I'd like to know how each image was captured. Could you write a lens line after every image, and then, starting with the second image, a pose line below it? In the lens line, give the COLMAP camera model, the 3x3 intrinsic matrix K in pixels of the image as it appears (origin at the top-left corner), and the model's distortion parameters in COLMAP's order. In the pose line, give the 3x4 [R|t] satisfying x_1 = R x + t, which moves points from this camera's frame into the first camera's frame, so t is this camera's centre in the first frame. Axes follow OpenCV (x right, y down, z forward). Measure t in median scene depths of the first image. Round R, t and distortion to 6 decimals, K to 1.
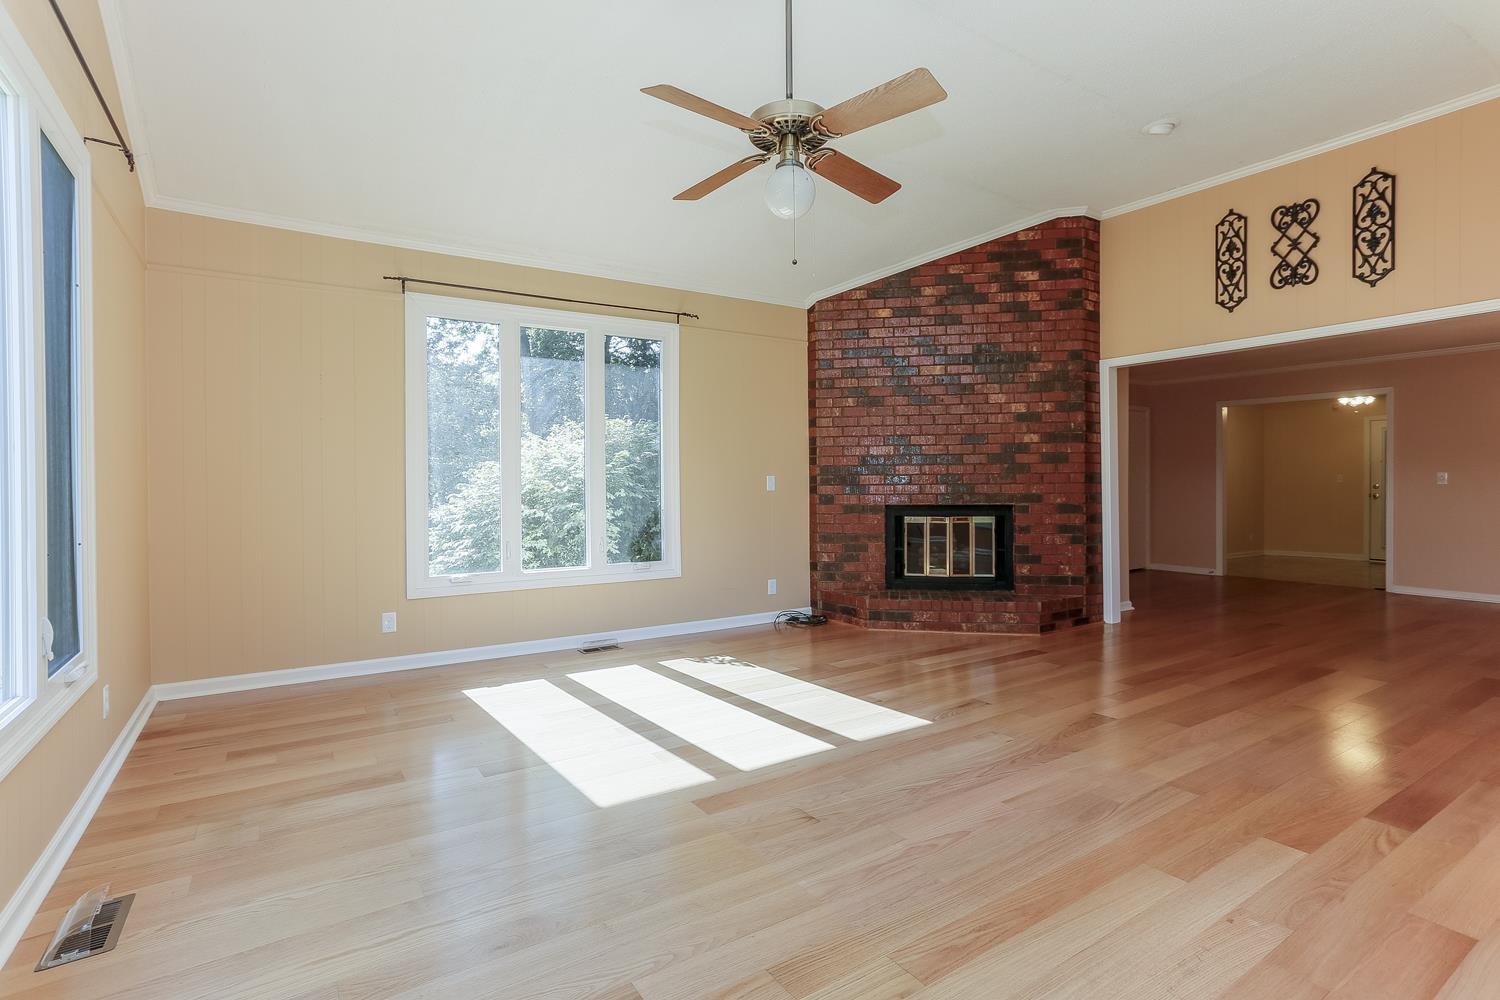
lens RADIAL K [[716.1, 0, 755.2], [0, 716.1, 498.3], [0, 0, 1]] dist [-0.002547, 0.000928]
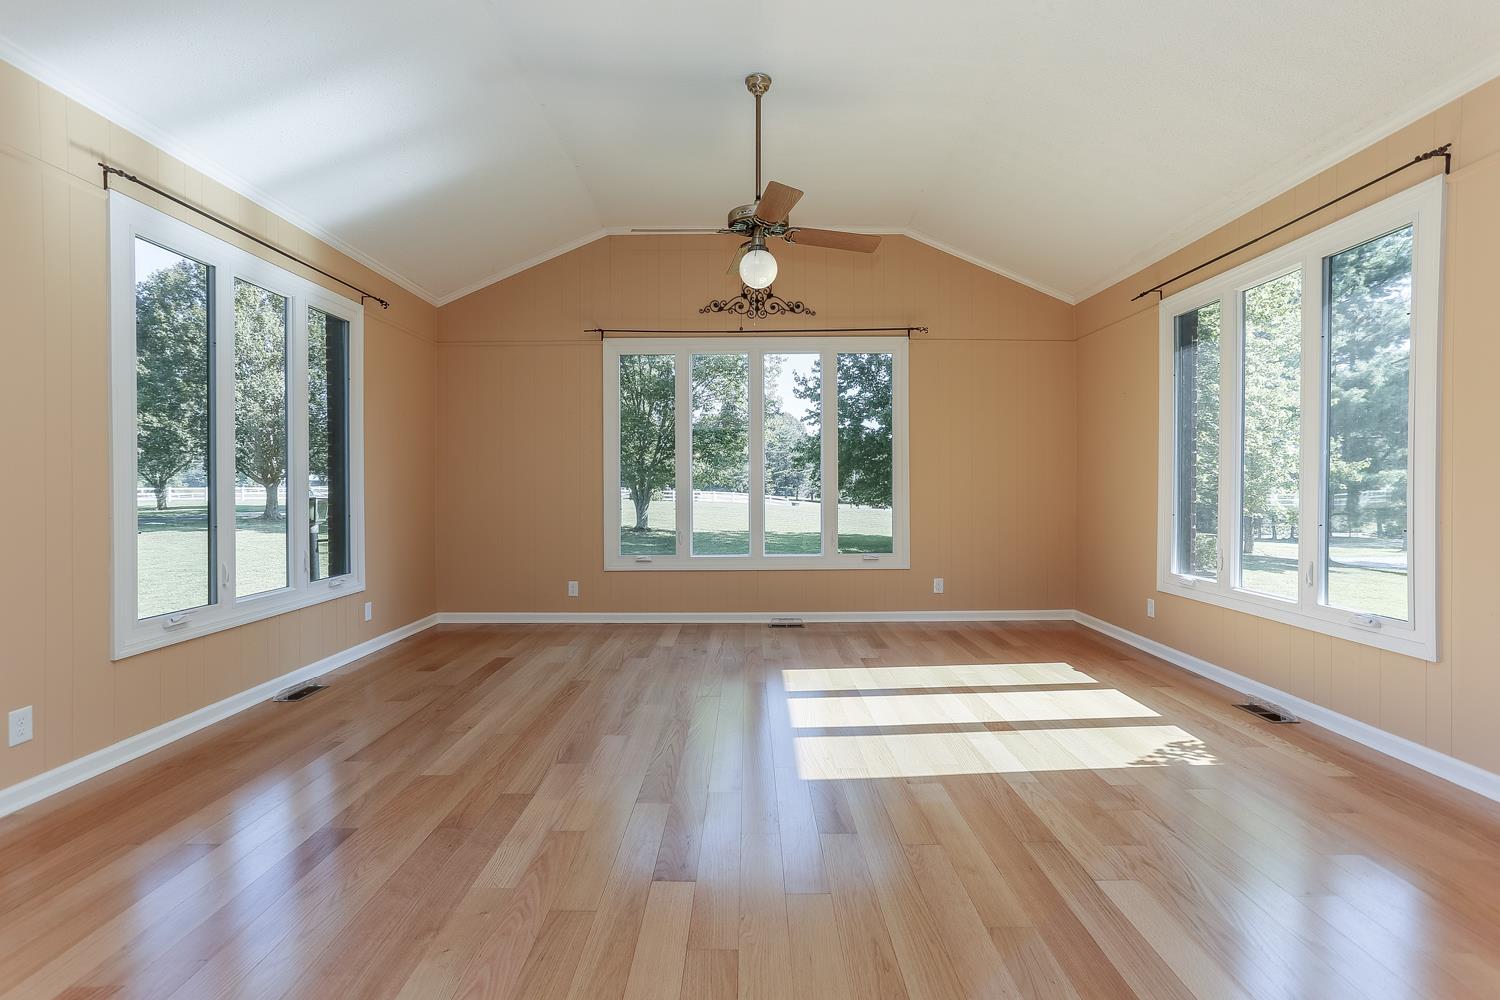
lens RADIAL K [[716.1, 0, 753.3], [0, 716.1, 500.0], [0, 0, 1]] dist [-0.002547, 0.000928]
pose [[-0.554155, 0.017939, -0.832220, 0.880814], [0.001052, 0.999782, 0.020850, -0.021094], [0.832413, 0.010679, -0.554053, 1.292774]]
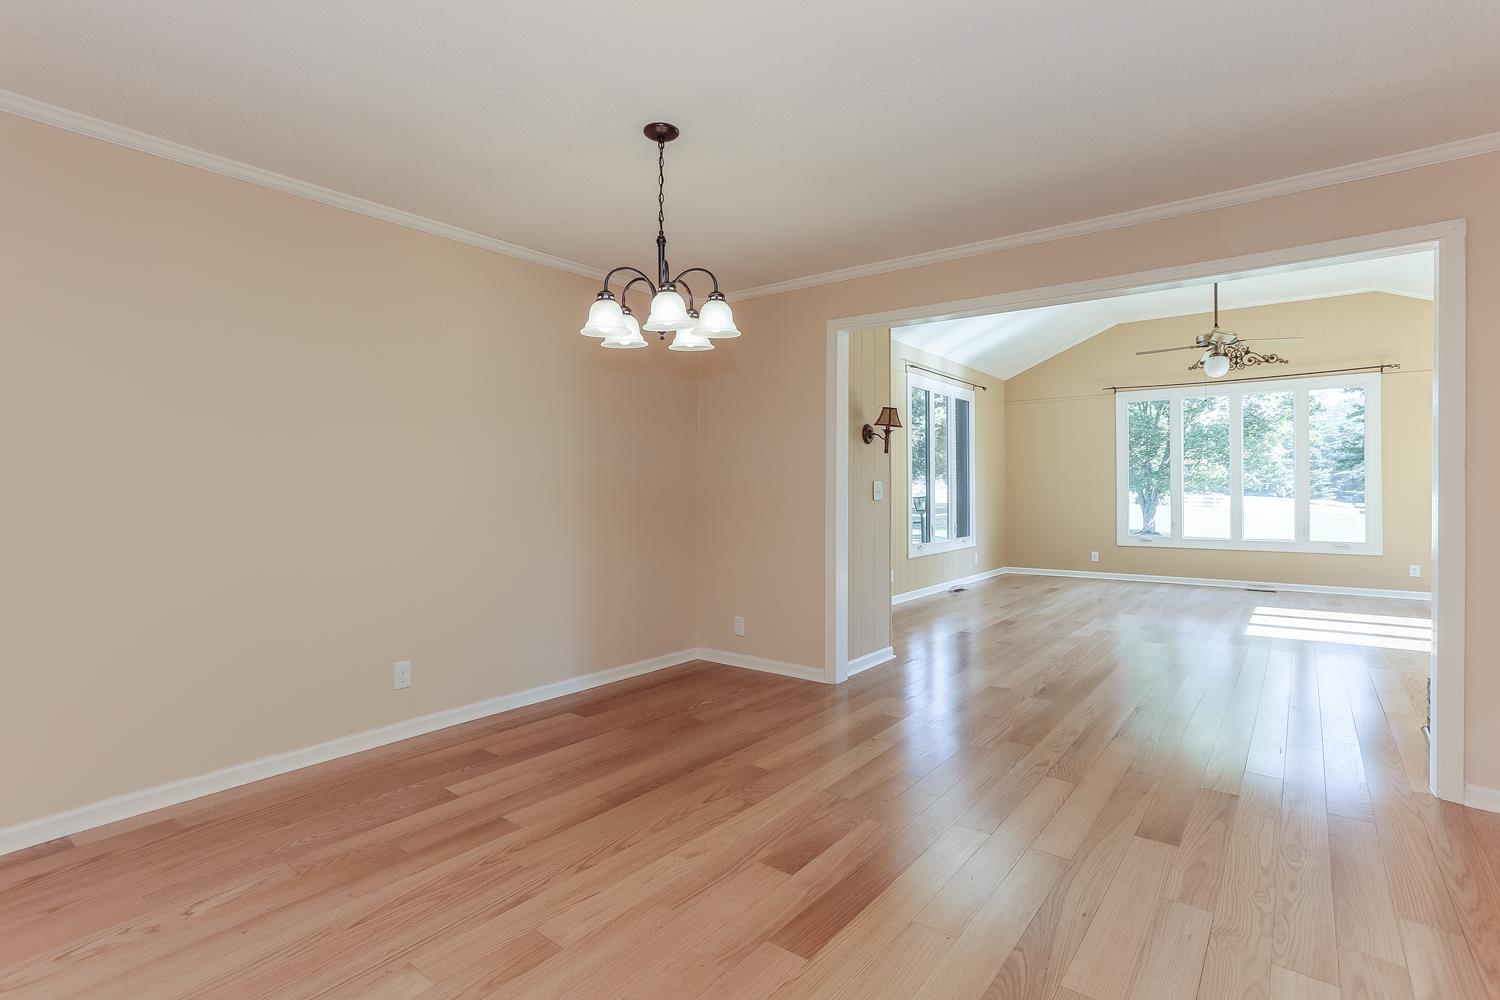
lens RADIAL K [[716.1, 0, 781.7], [0, 716.1, 476.2], [0, 0, 1]] dist [-0.002547, 0.000928]
pose [[-0.938585, -0.008710, -0.344937, 1.592825], [-0.003912, 0.999886, -0.014602, -0.026122], [0.345025, -0.012356, -0.938512, 1.972653]]
